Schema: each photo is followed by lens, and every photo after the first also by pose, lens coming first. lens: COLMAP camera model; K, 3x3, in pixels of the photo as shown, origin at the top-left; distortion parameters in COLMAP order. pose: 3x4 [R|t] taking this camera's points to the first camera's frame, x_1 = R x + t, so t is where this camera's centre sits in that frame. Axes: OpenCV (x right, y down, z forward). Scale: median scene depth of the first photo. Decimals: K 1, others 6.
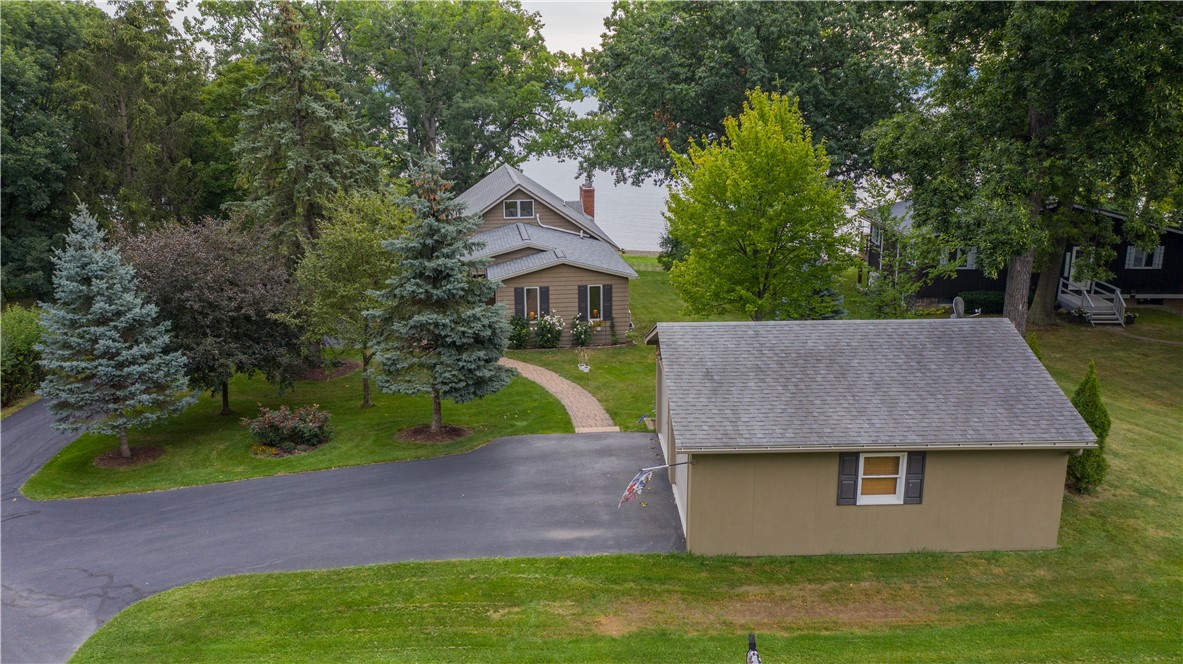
lens RADIAL K [[957.3, 0, 591.2], [0, 957.3, 333.4], [0, 0, 1]] dist [-0.010253, -0.001727]
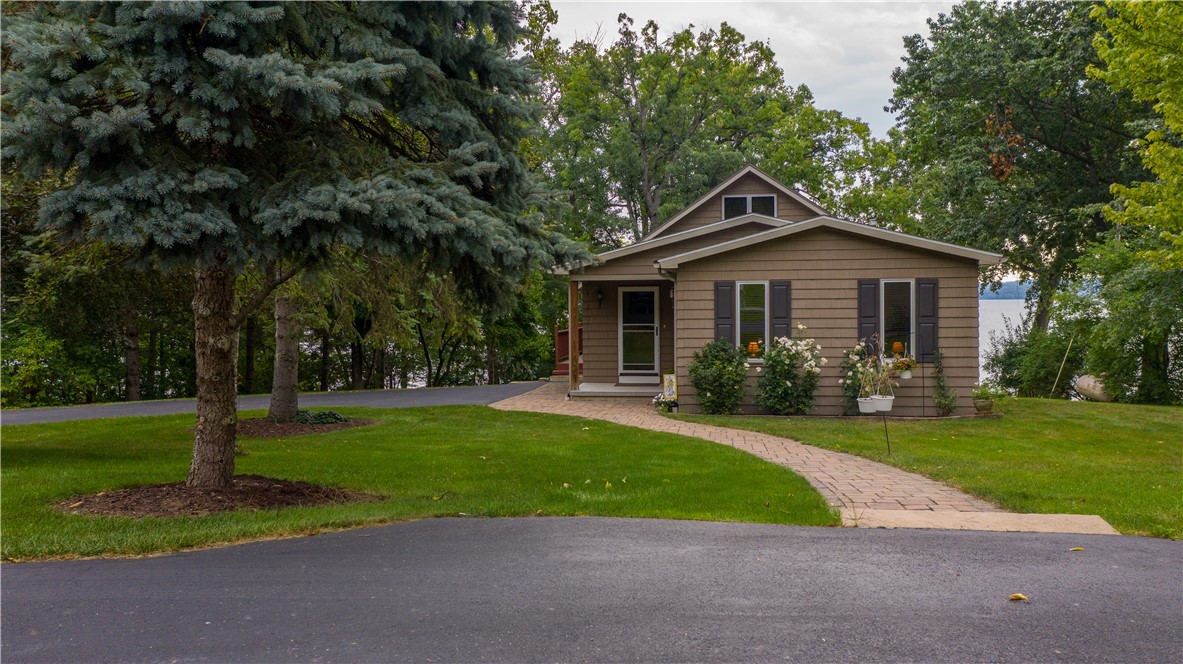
lens RADIAL K [[957.3, 0, 593.7], [0, 957.3, 331.0], [0, 0, 1]] dist [-0.010253, -0.001727]
pose [[0.960267, 0.001751, -0.279076, -0.007447], [-0.062384, 0.976024, -0.208531, 0.073847], [0.272020, 0.217656, 0.937353, 0.554304]]
